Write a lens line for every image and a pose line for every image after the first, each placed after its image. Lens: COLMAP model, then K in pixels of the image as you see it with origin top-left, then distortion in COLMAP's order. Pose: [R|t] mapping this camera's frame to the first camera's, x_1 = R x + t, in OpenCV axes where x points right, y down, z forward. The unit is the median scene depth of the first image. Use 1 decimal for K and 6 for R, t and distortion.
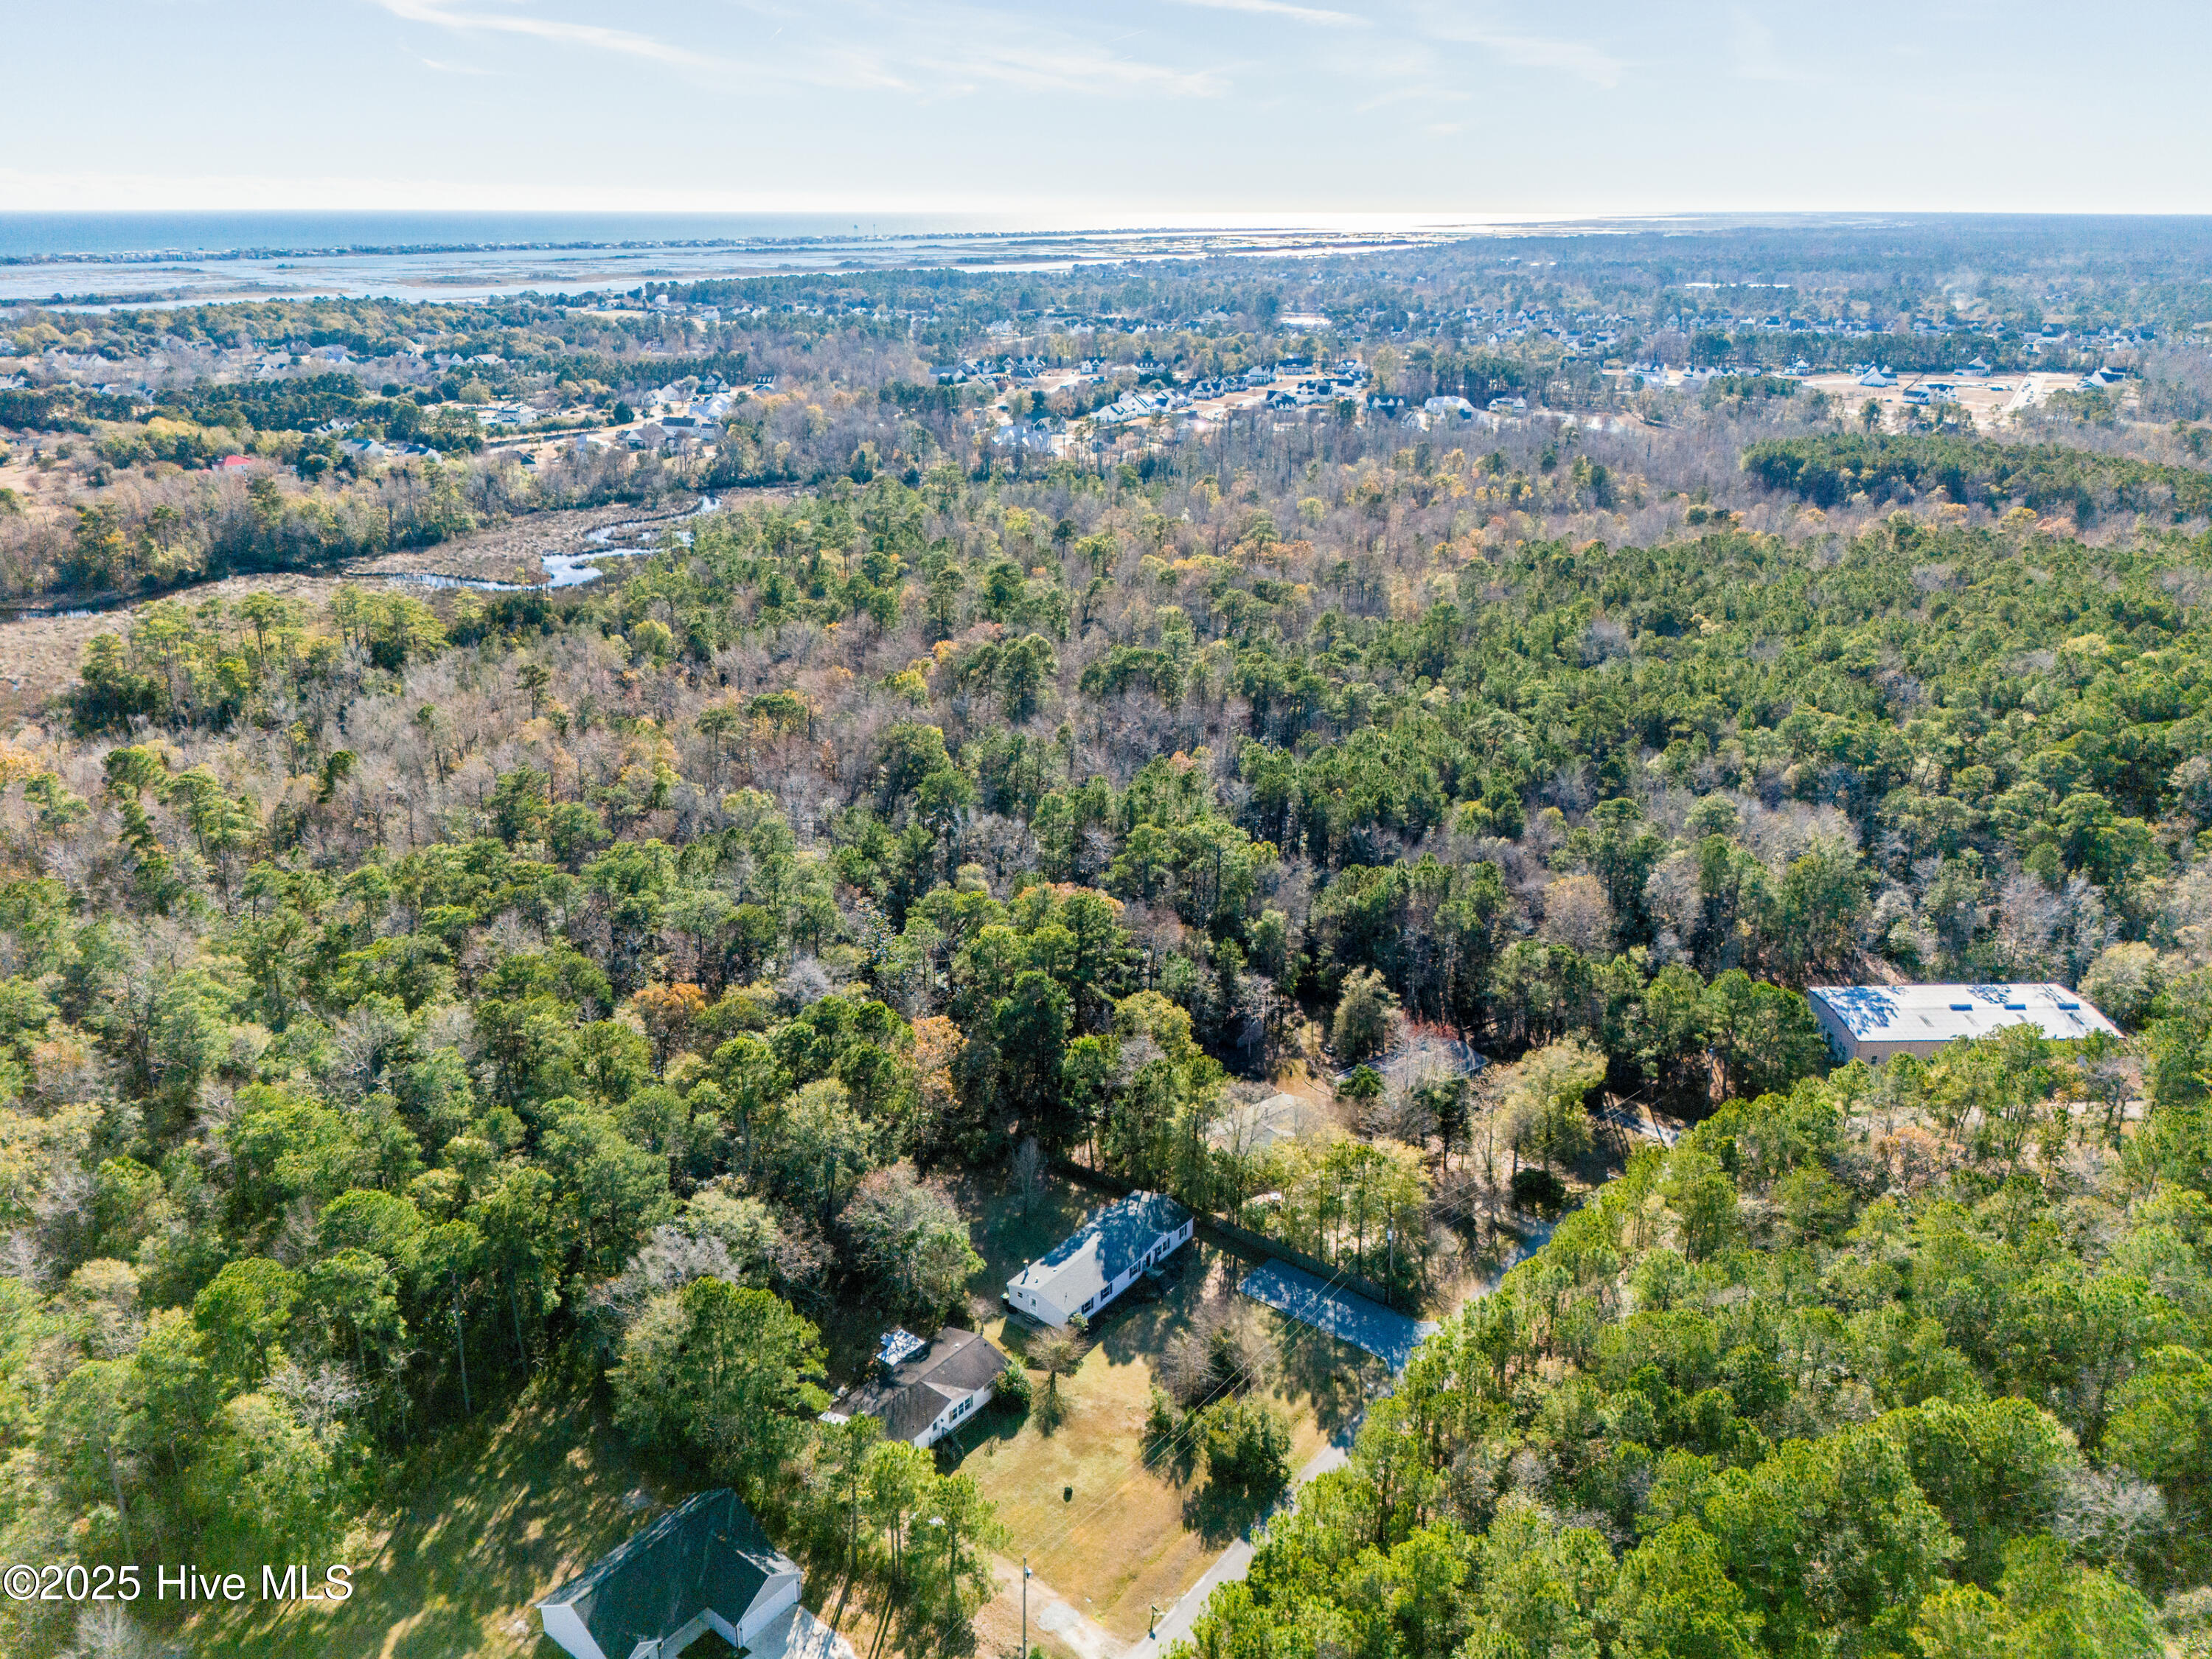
lens RADIAL K [[1681.5, 0, 1117.1], [0, 1681.5, 842.1], [0, 0, 1]] dist [0.032601, -0.023690]
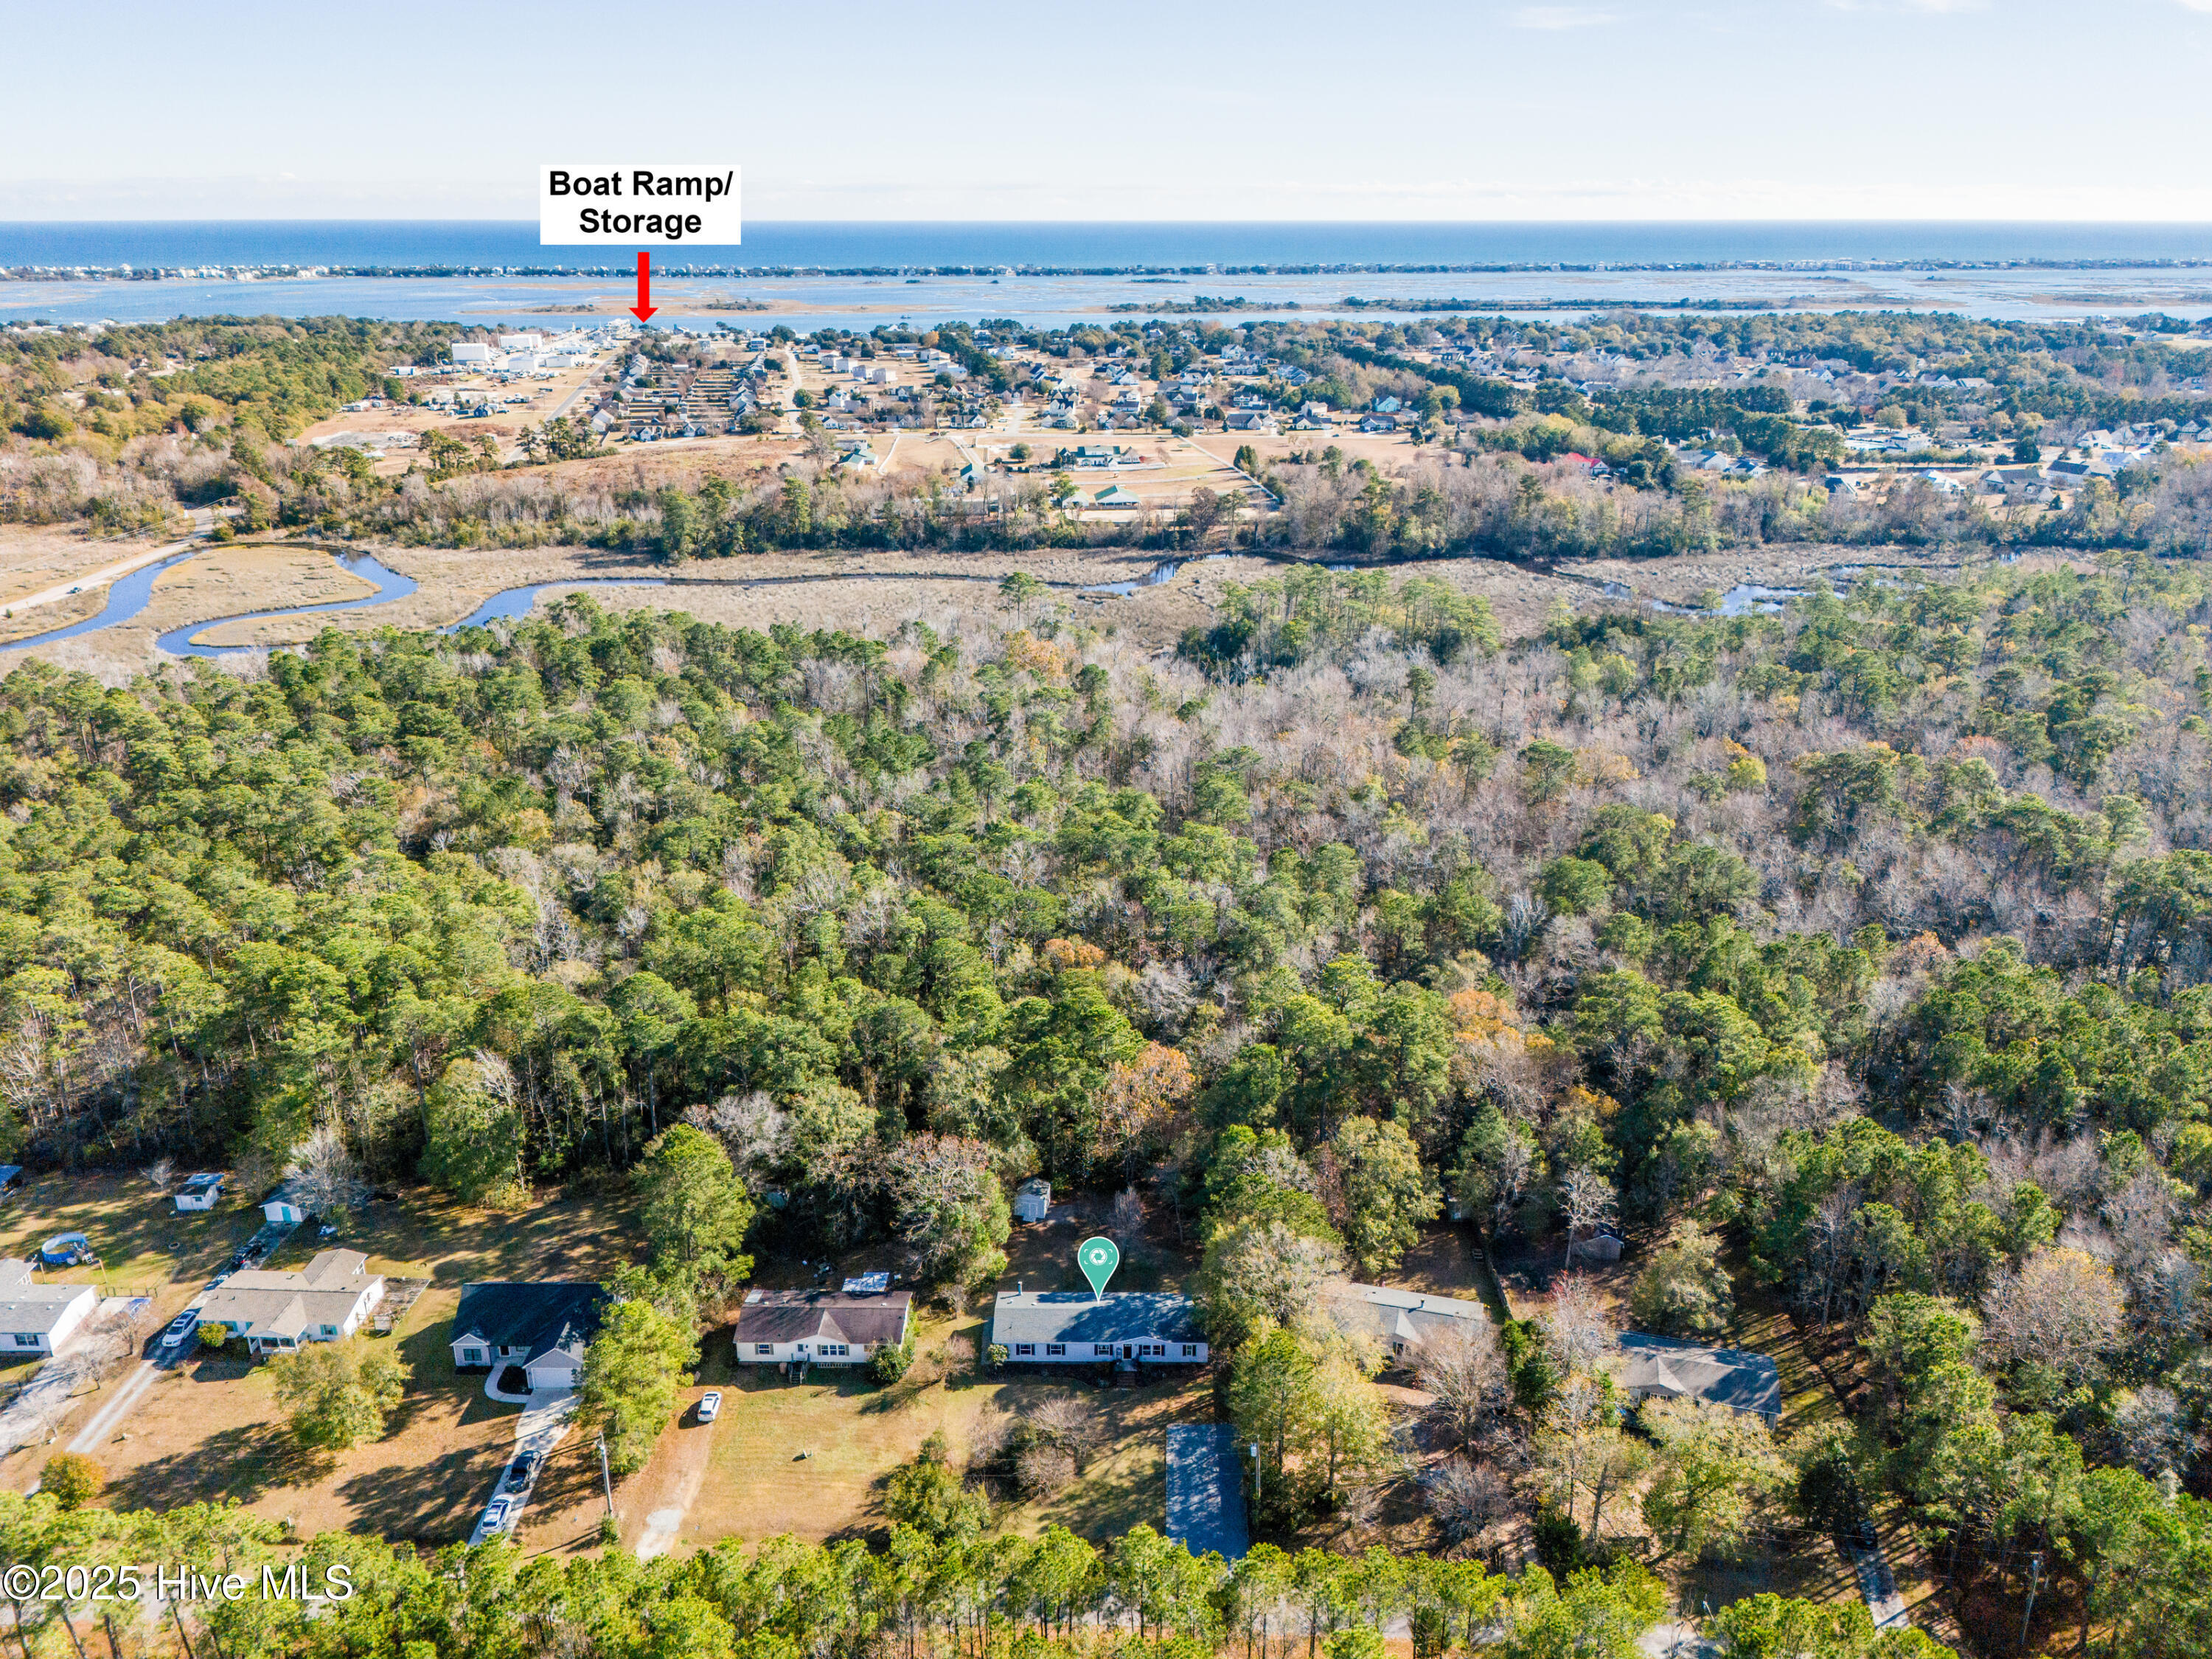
lens RADIAL K [[1681.5, 0, 1075.5], [0, 1681.5, 822.5], [0, 0, 1]] dist [0.032601, -0.023690]
pose [[0.602289, 0.269566, -0.751387, 0.643917], [-0.280516, 0.952700, 0.116936, -0.143459], [0.747368, 0.140347, 0.649418, 0.312835]]
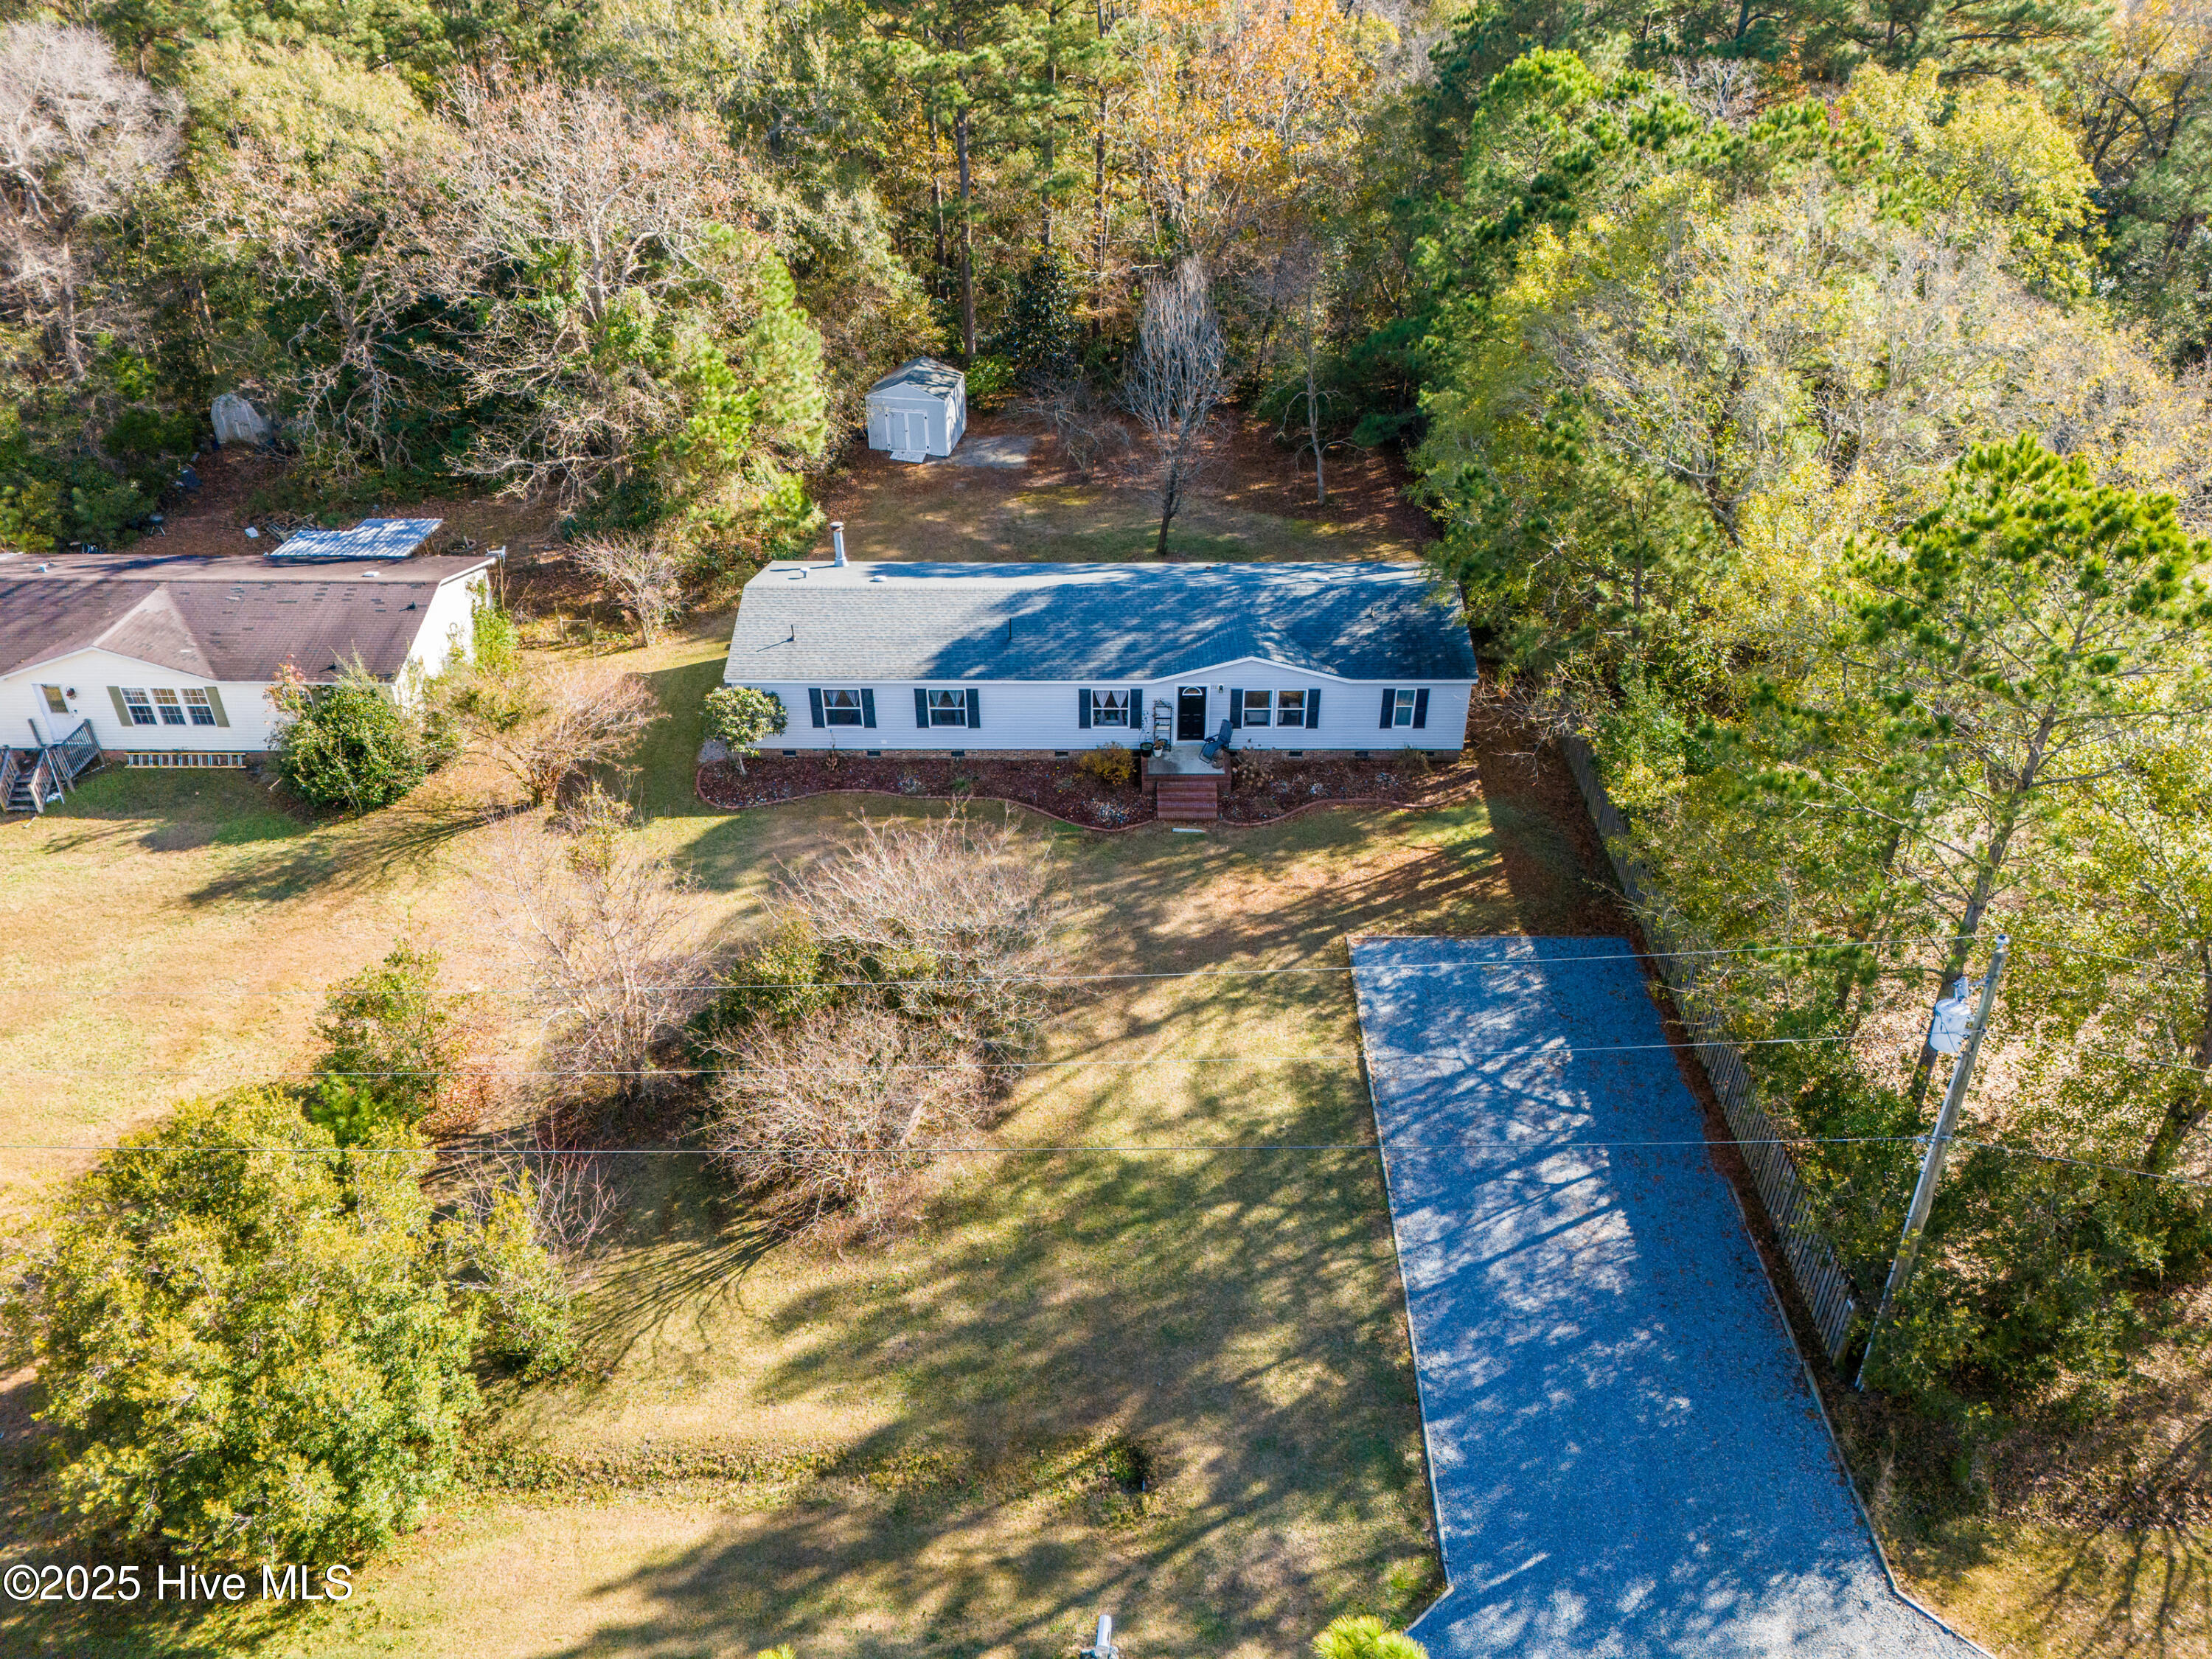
lens RADIAL K [[1681.5, 0, 1040.5], [0, 1681.5, 798.7], [0, 0, 1]] dist [0.032601, -0.023690]
pose [[0.579264, 0.410342, -0.704324, 0.207120], [-0.263623, 0.911925, 0.314477, 0.181443], [0.771334, 0.003511, 0.636421, 0.809371]]
